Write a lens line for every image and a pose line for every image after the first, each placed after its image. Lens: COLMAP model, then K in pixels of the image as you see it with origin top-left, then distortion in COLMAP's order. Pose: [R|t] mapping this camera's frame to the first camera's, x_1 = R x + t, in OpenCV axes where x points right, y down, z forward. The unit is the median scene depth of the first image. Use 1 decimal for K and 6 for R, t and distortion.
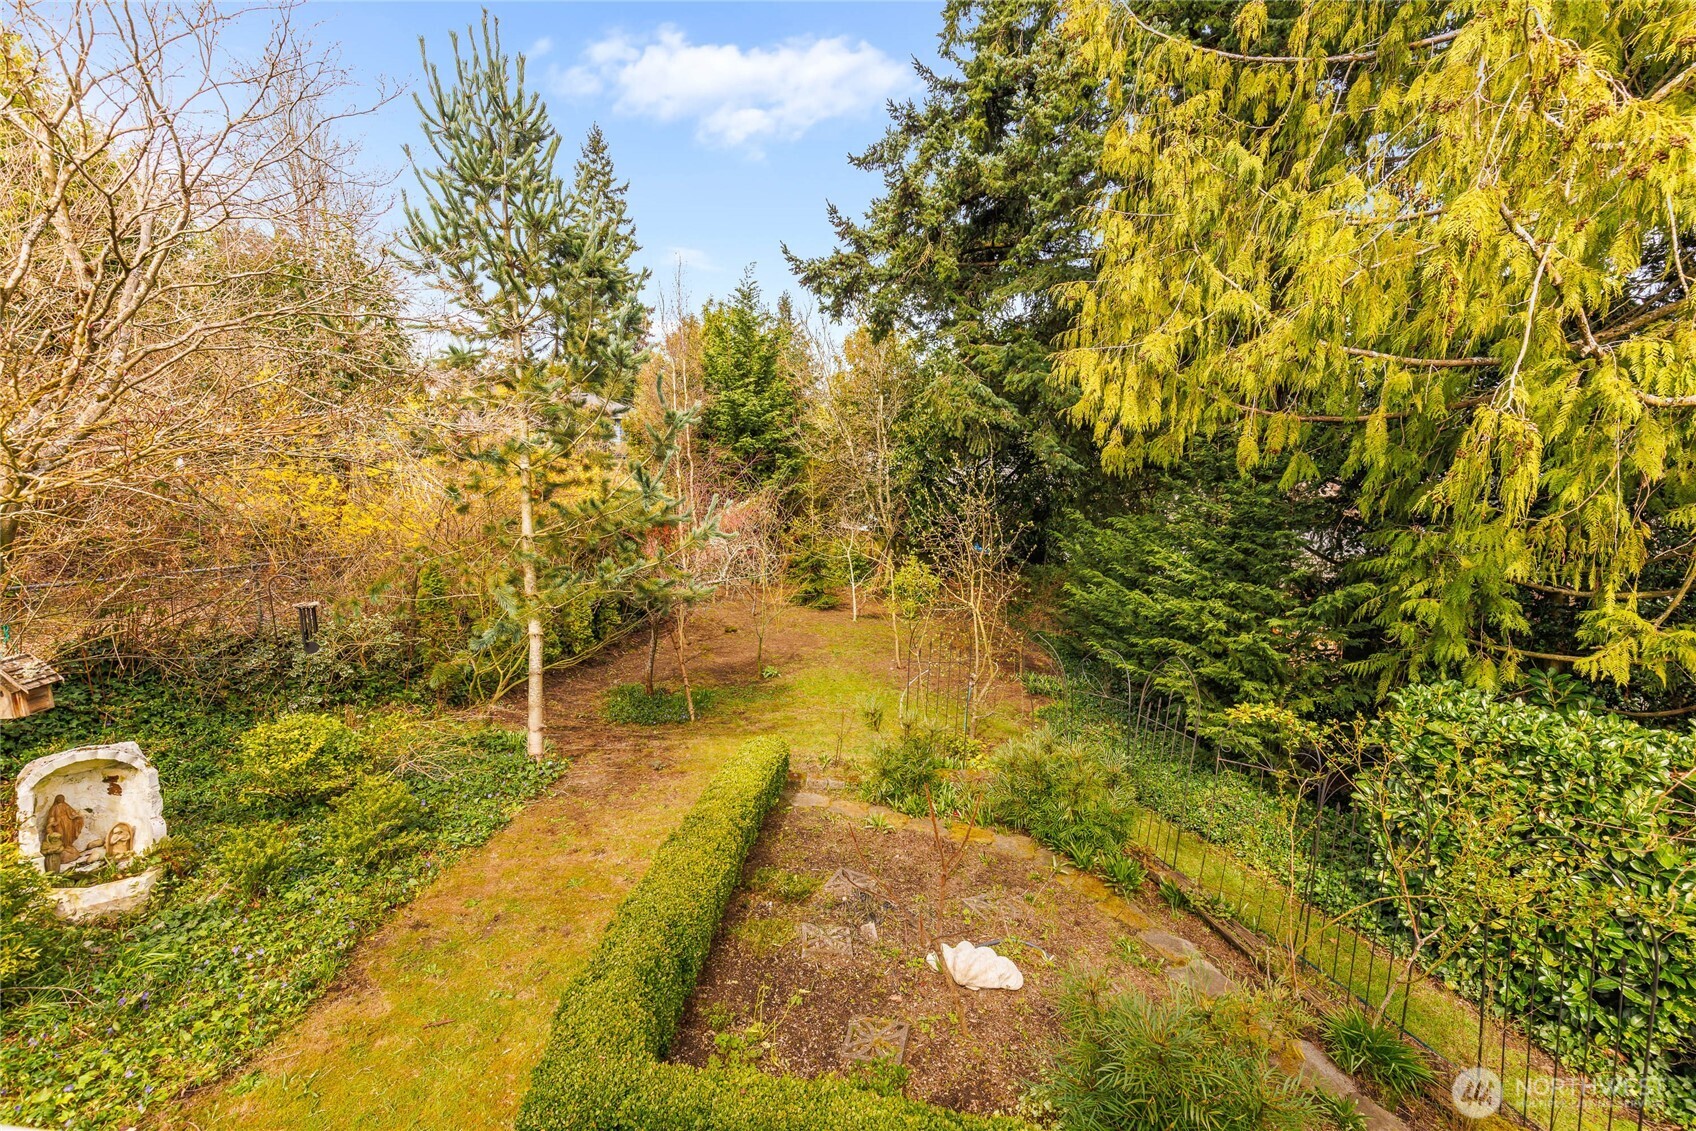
lens RADIAL K [[774.9, 0, 847.6], [0, 774.9, 578.8], [0, 0, 1]] dist [0.010570, -0.002104]
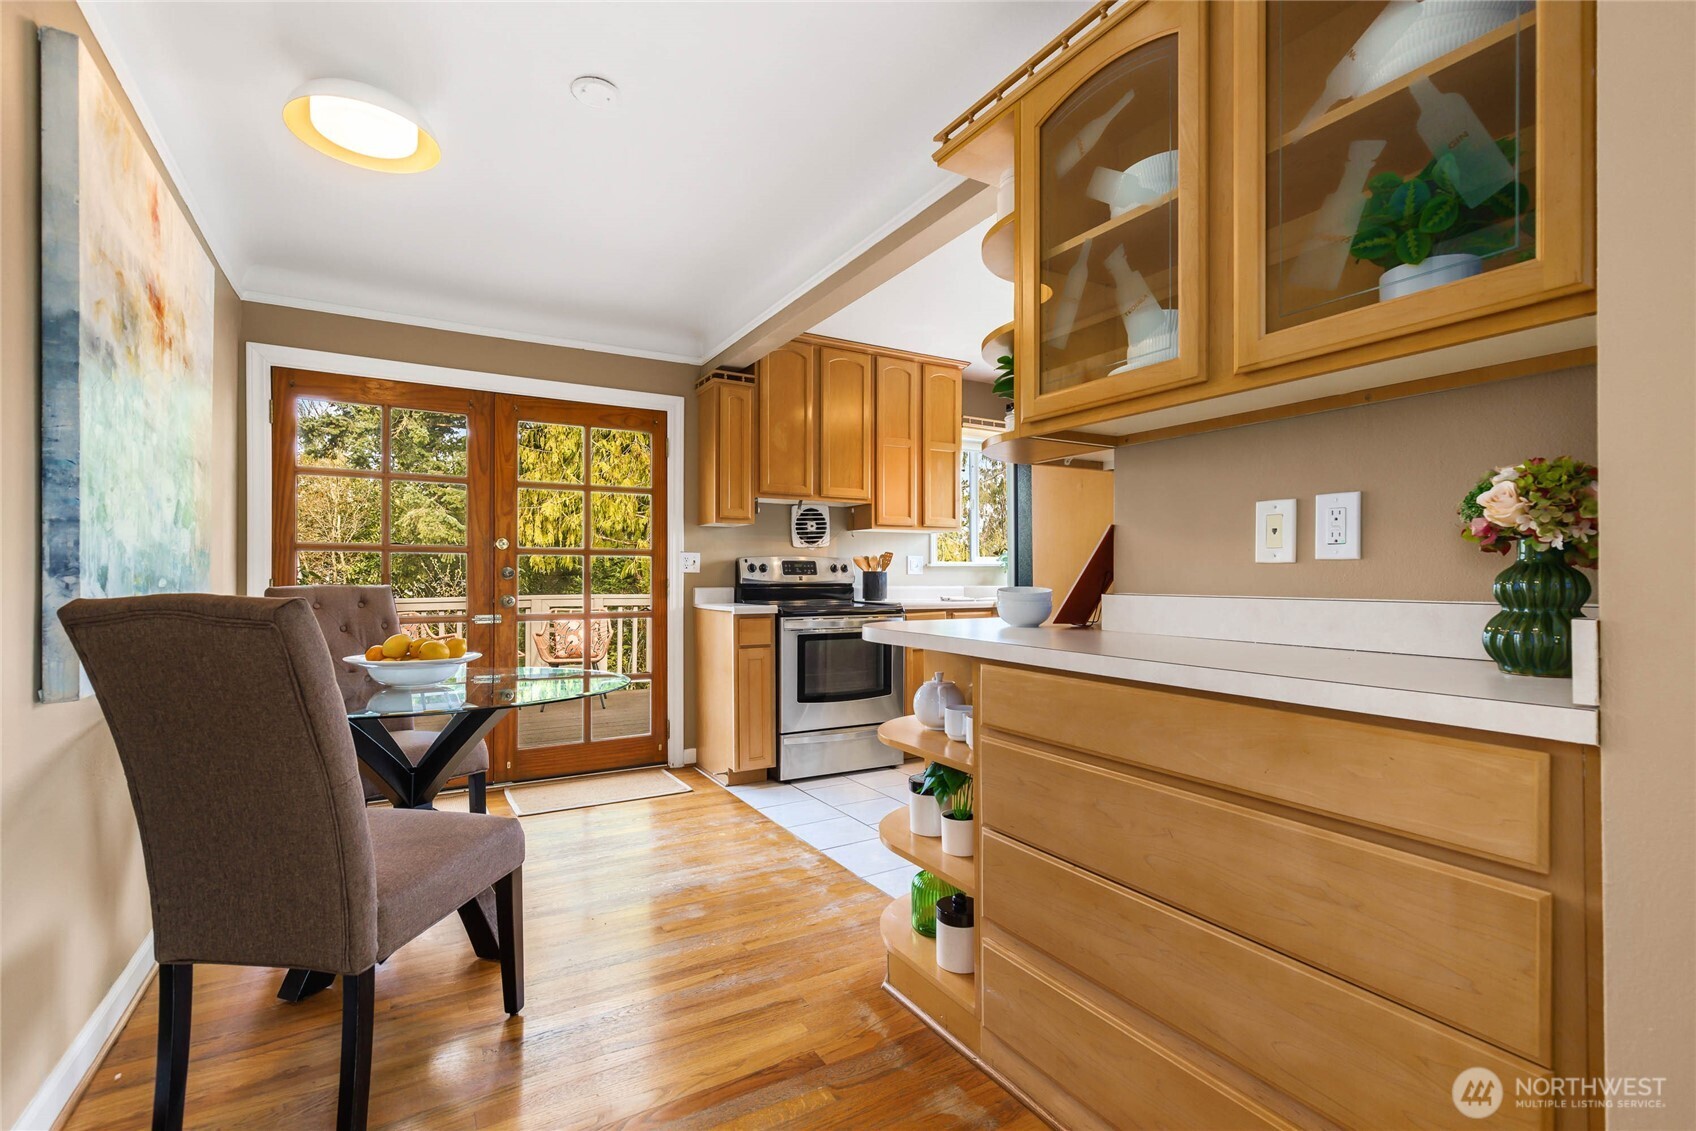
lens RADIAL K [[774.9, 0, 854.7], [0, 774.9, 574.1], [0, 0, 1]] dist [0.010570, -0.002104]
pose [[0.781087, 0.005054, 0.624402, -0.135572], [0.097955, 0.986595, -0.130521, 0.117027], [-0.616692, 0.163112, 0.770121, -0.547551]]
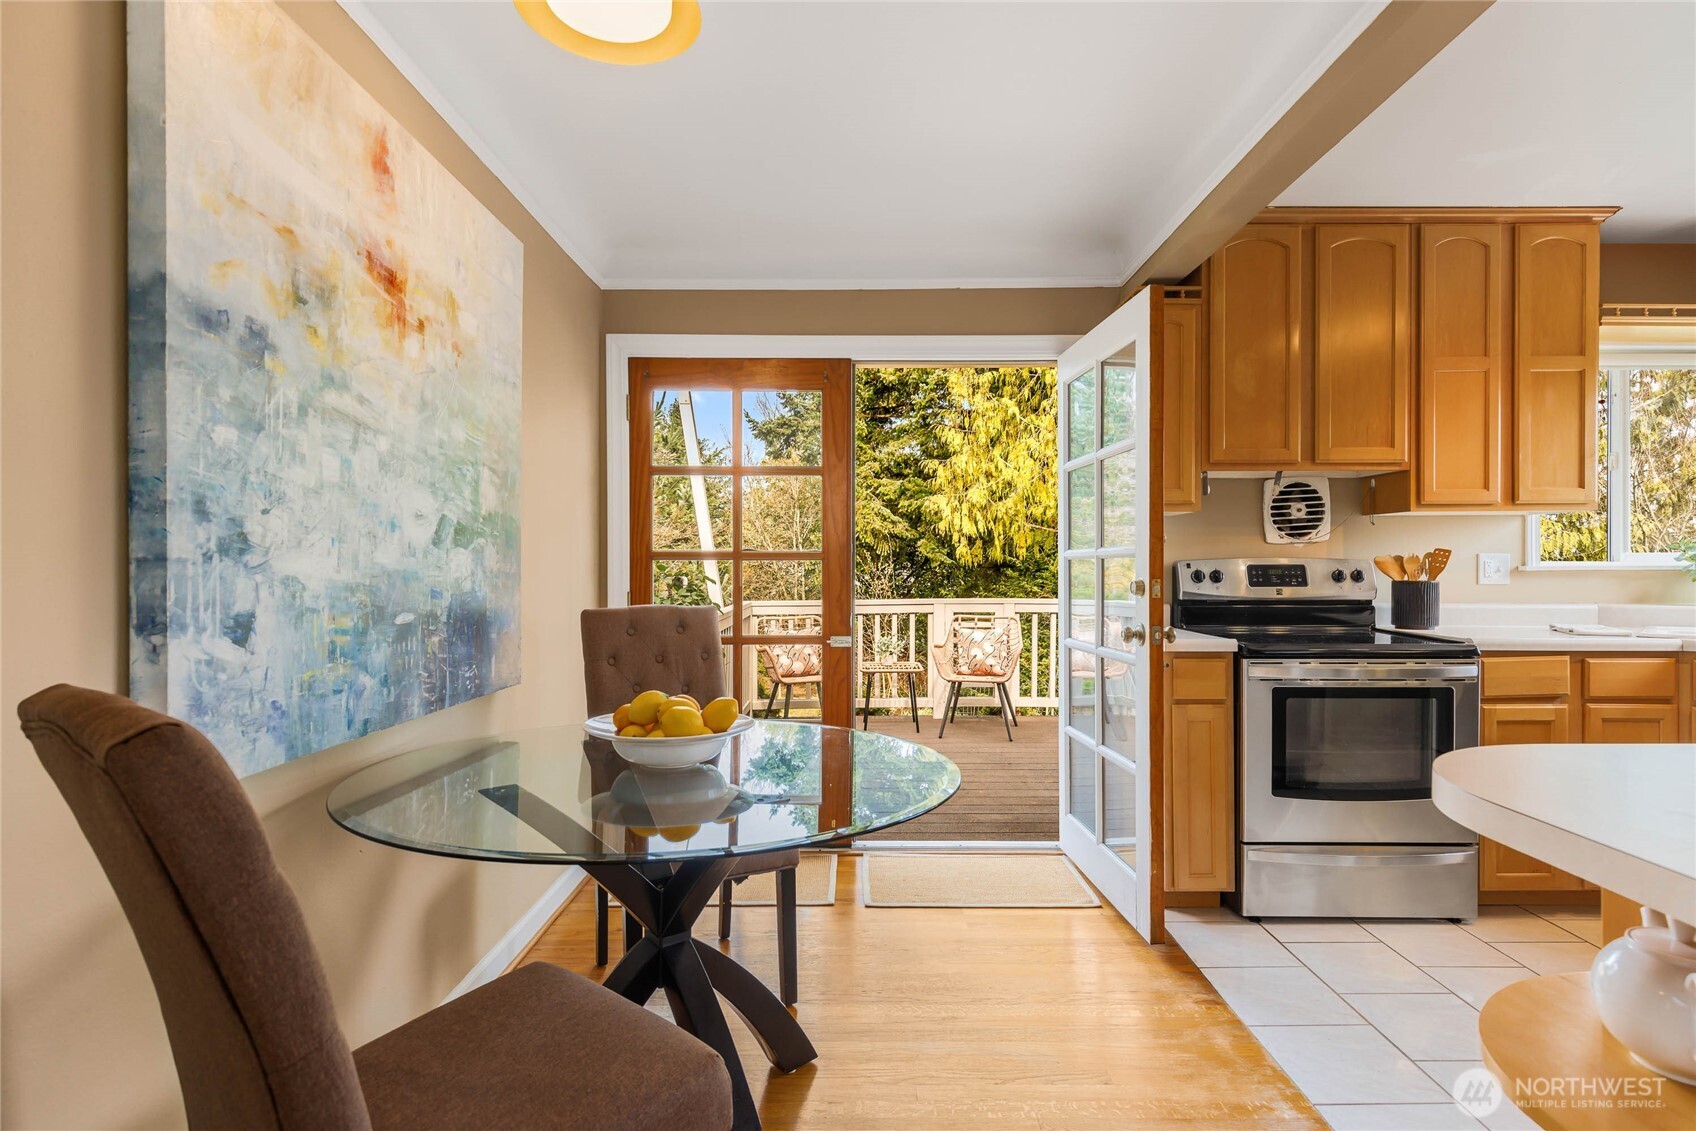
lens RADIAL K [[849.5, 0, 852.2], [0, 849.5, 568.3], [0, 0, 1]] dist [-0.000093, -0.001122]
pose [[0.990981, 0.001362, 0.133994, -0.089464], [0.019641, 0.987672, -0.155298, 0.098660], [-0.132554, 0.156529, 0.978738, -0.485340]]
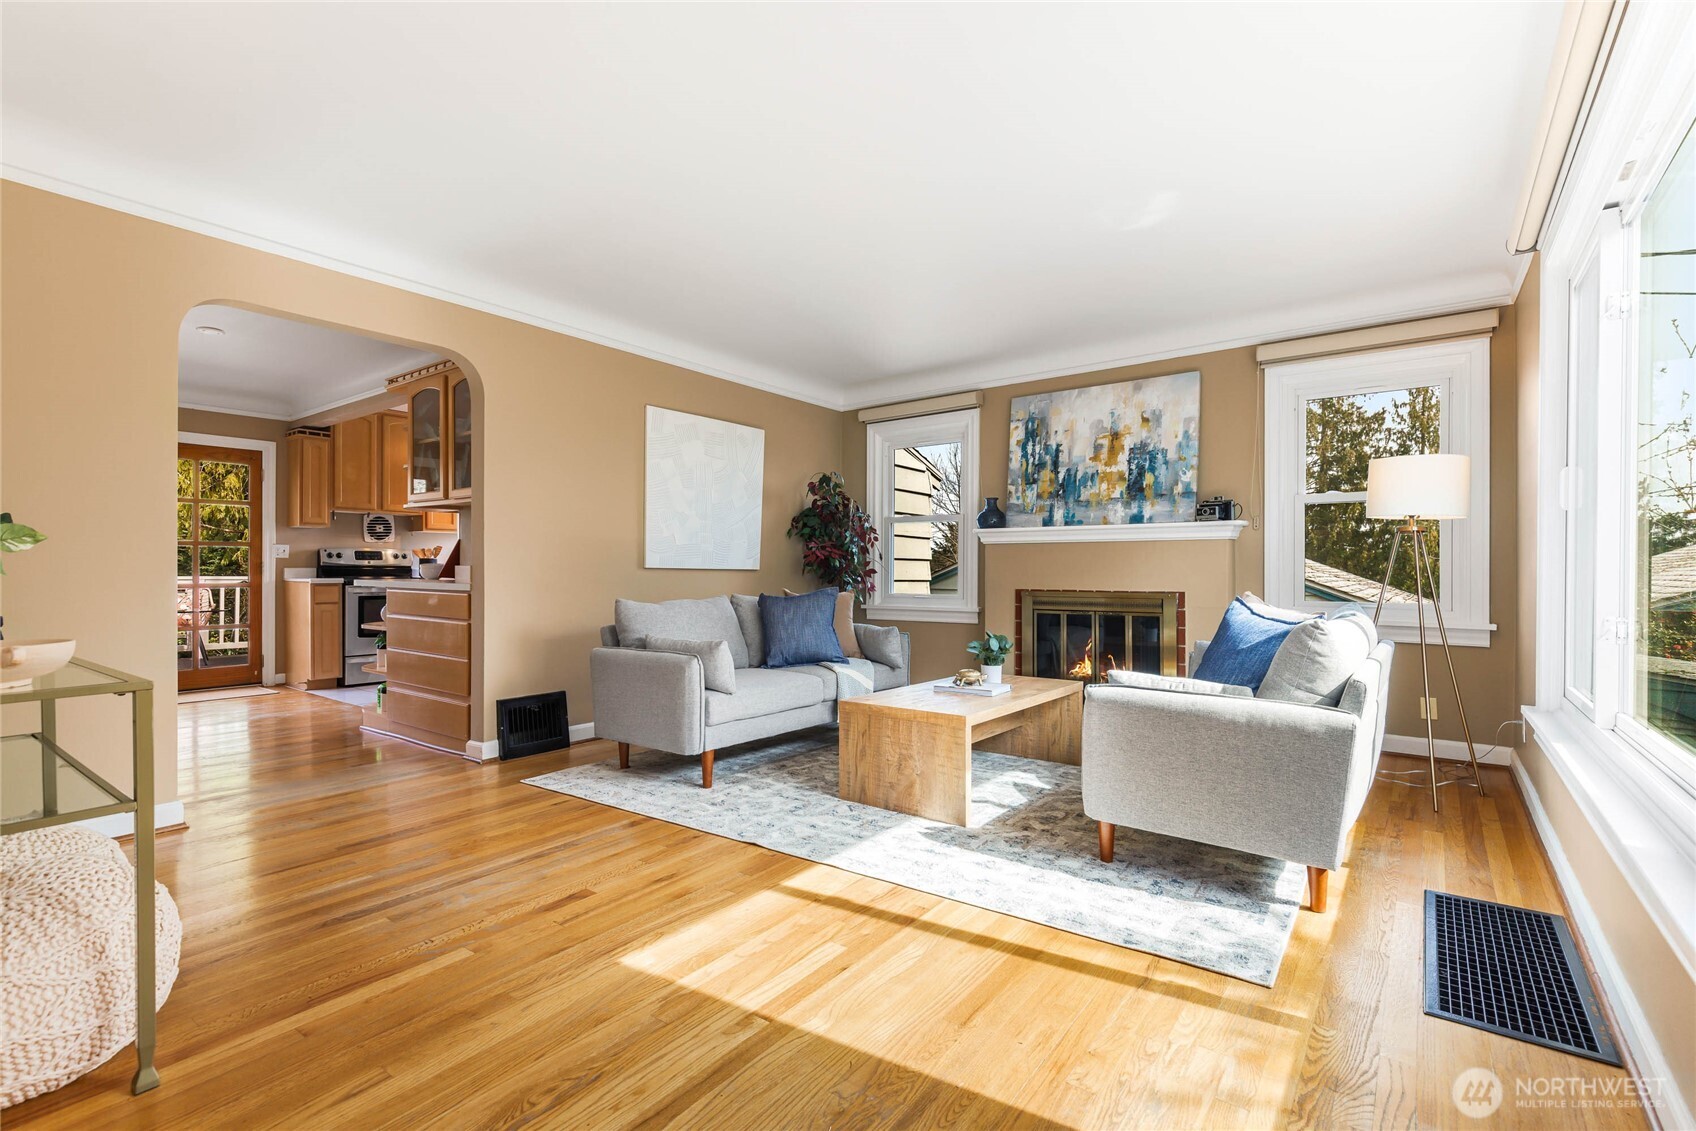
lens RADIAL K [[774.9, 0, 848.7], [0, 774.9, 566.7], [0, 0, 1]] dist [0.010570, -0.002104]
pose [[0.487675, 0.006492, 0.873001, -0.254595], [0.136496, 0.987108, -0.083590, 0.168531], [-0.862289, 0.159926, 0.480502, -0.831544]]
